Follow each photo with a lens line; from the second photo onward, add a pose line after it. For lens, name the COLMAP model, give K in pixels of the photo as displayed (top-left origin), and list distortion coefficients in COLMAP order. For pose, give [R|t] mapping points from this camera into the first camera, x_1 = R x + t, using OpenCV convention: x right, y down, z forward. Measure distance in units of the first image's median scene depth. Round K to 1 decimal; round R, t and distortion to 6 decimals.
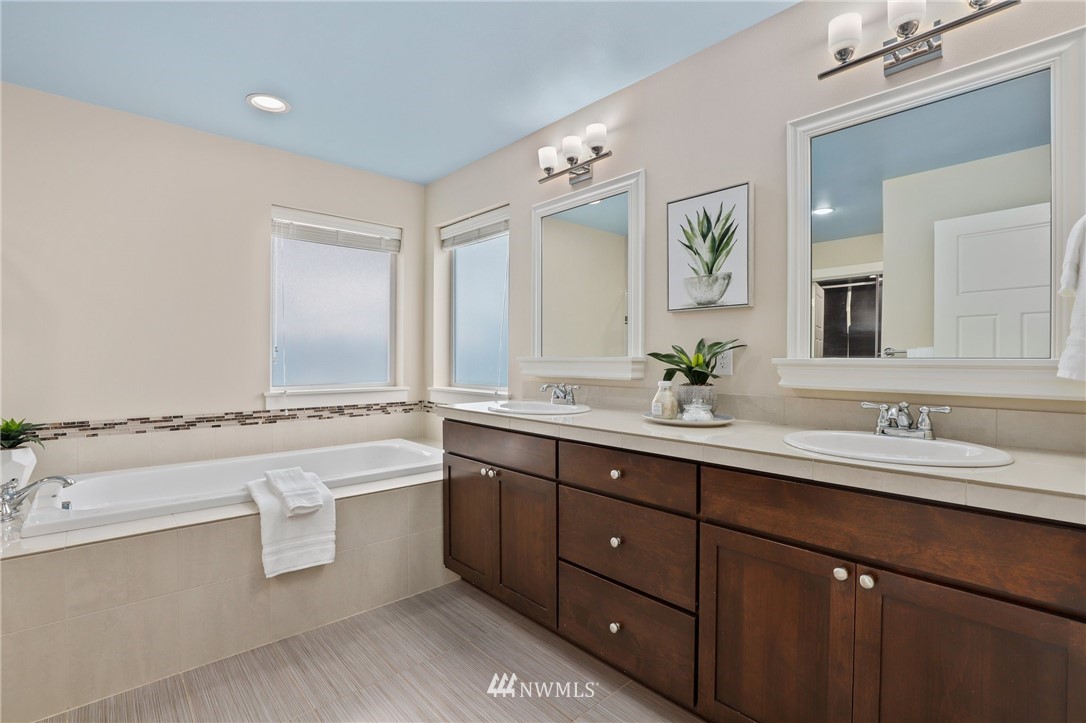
lens RADIAL K [[499.8, 0, 554.5], [0, 499.8, 362.6], [0, 0, 1]] dist [-0.037692, 0.008073]
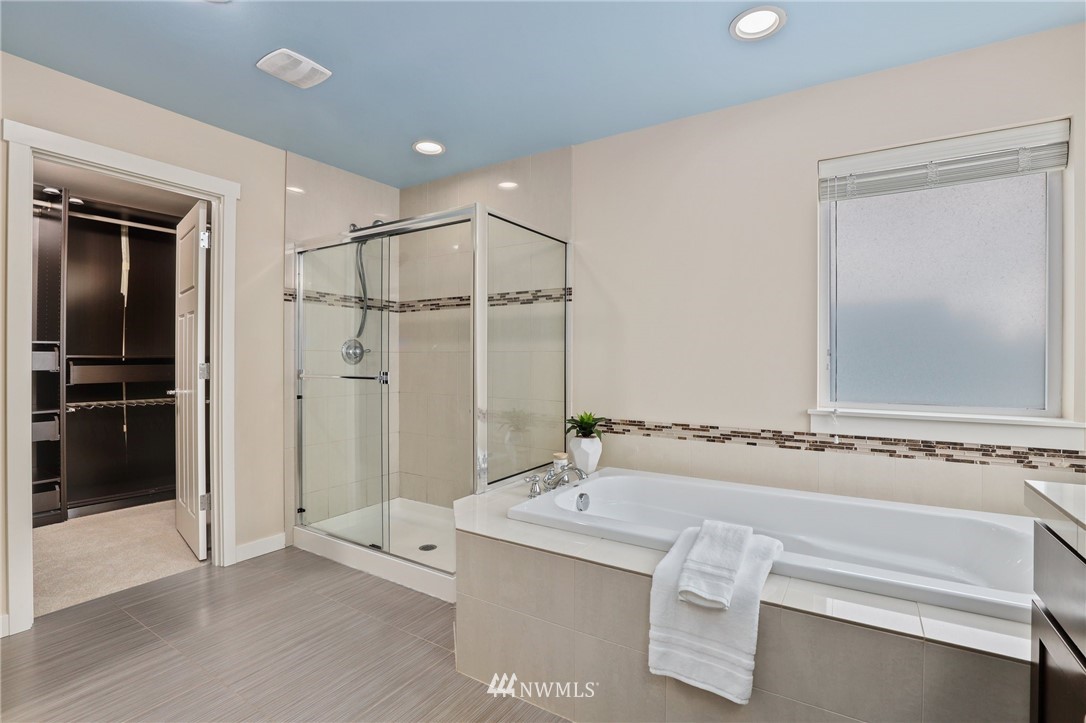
lens RADIAL K [[499.8, 0, 554.5], [0, 499.8, 362.6], [0, 0, 1]] dist [-0.037692, 0.008073]
pose [[0.269747, 0.005296, -0.962917, 0.044686], [-0.013541, 0.999907, 0.001706, -0.007769], [0.962836, 0.012578, 0.269794, 0.443692]]
